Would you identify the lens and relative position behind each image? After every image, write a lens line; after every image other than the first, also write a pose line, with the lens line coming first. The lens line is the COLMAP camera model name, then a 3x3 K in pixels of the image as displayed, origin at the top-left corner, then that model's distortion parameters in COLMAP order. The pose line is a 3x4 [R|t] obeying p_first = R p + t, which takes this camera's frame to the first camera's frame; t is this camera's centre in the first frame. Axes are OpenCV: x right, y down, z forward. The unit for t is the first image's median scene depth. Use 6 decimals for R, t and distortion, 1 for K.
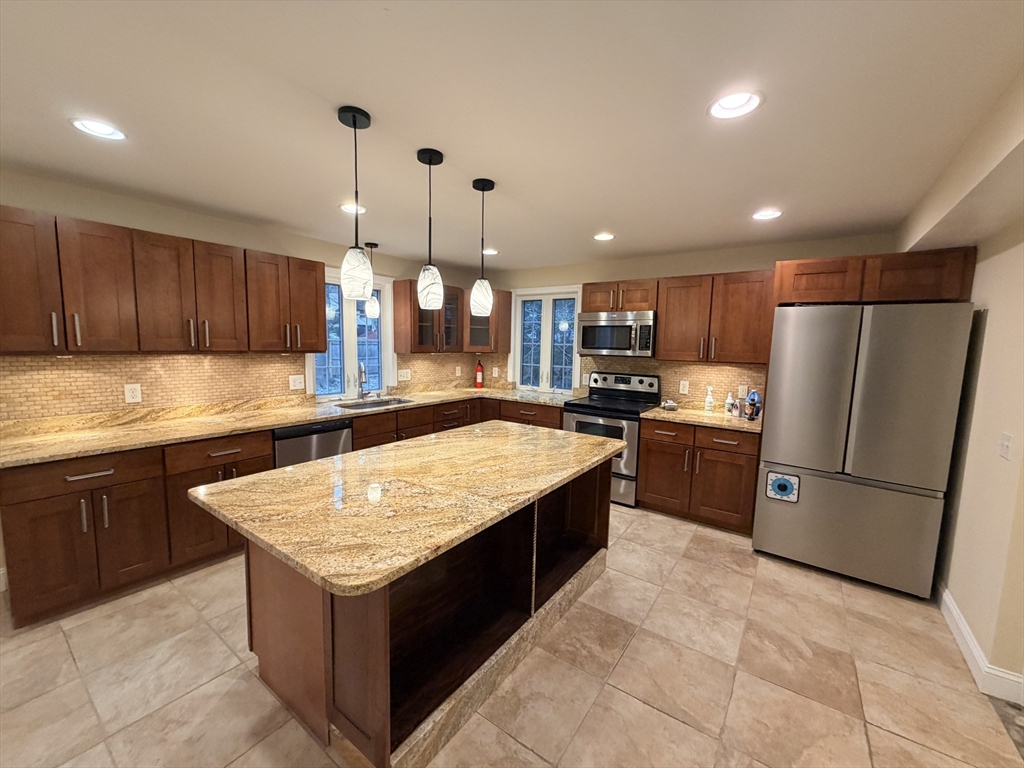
lens RADIAL K [[407.4, 0, 507.8], [0, 407.4, 386.4], [0, 0, 1]] dist [0.000437, -0.000299]
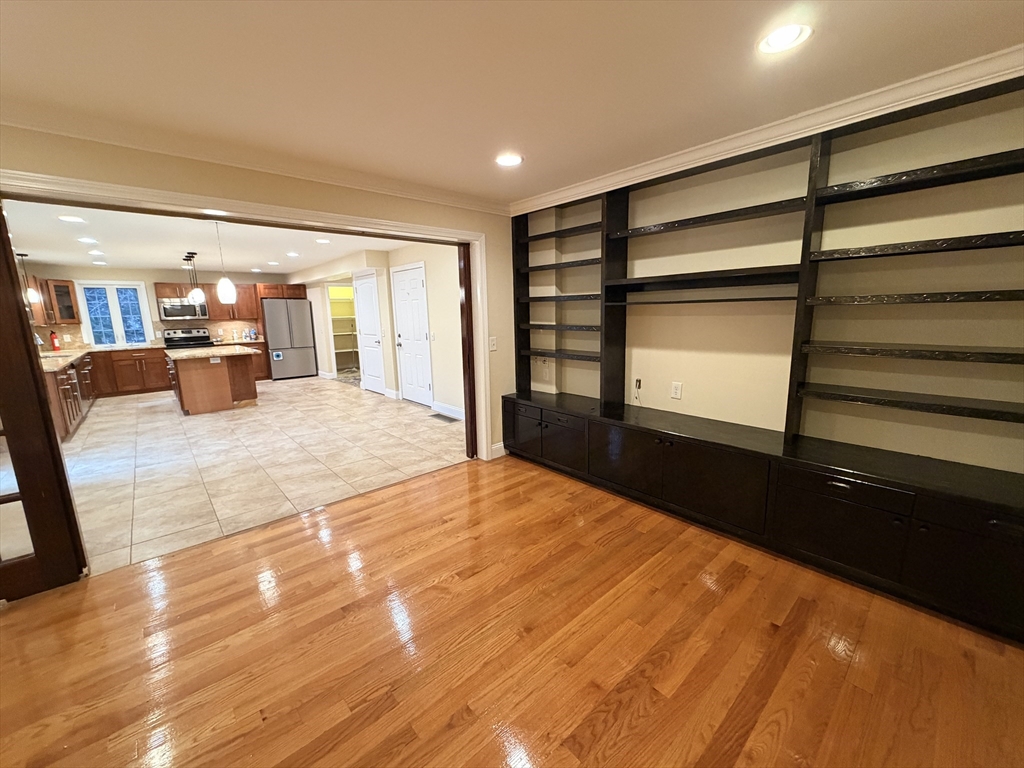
lens RADIAL K [[407.4, 0, 510.0], [0, 407.4, 384.1], [0, 0, 1]] dist [0.000437, -0.000299]
pose [[0.210045, -0.201159, 0.956774, -2.437391], [0.131731, 0.975504, 0.176177, 0.163930], [-0.968777, 0.089031, 0.231398, -1.774928]]
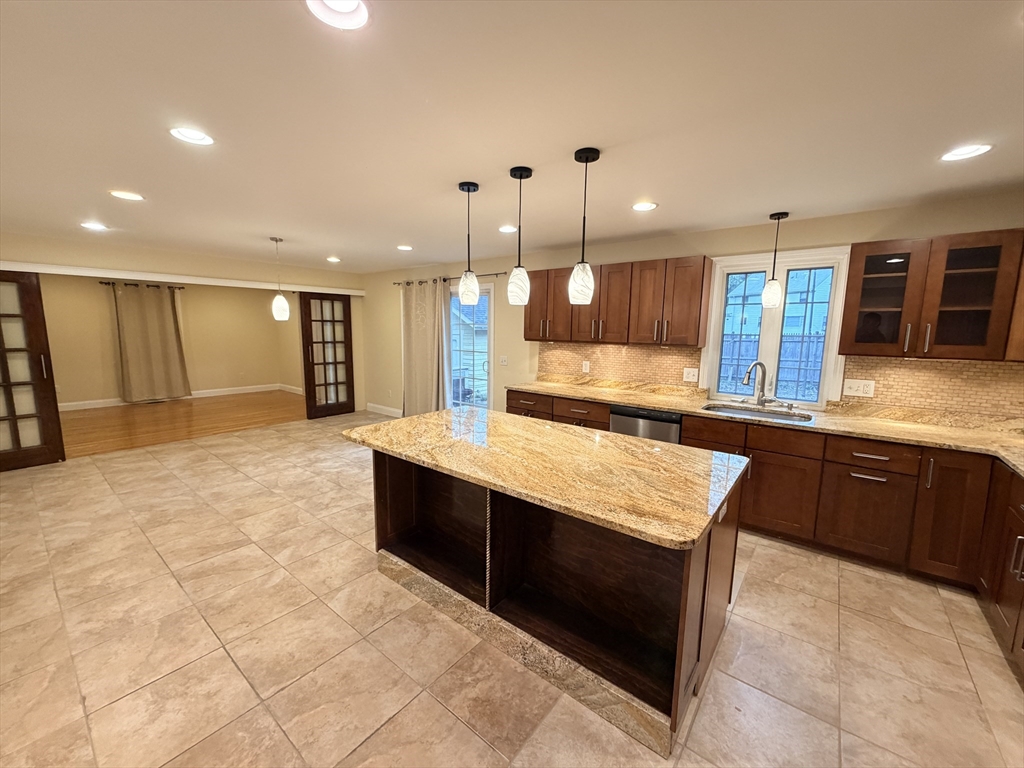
lens RADIAL K [[407.4, 0, 509.8], [0, 407.4, 383.0], [0, 0, 1]] dist [0.000437, -0.000299]
pose [[-0.042498, 0.115197, -0.992433, 0.826111], [-0.121257, 0.985393, 0.119572, -0.088145], [0.991711, 0.125421, -0.027909, 0.856135]]
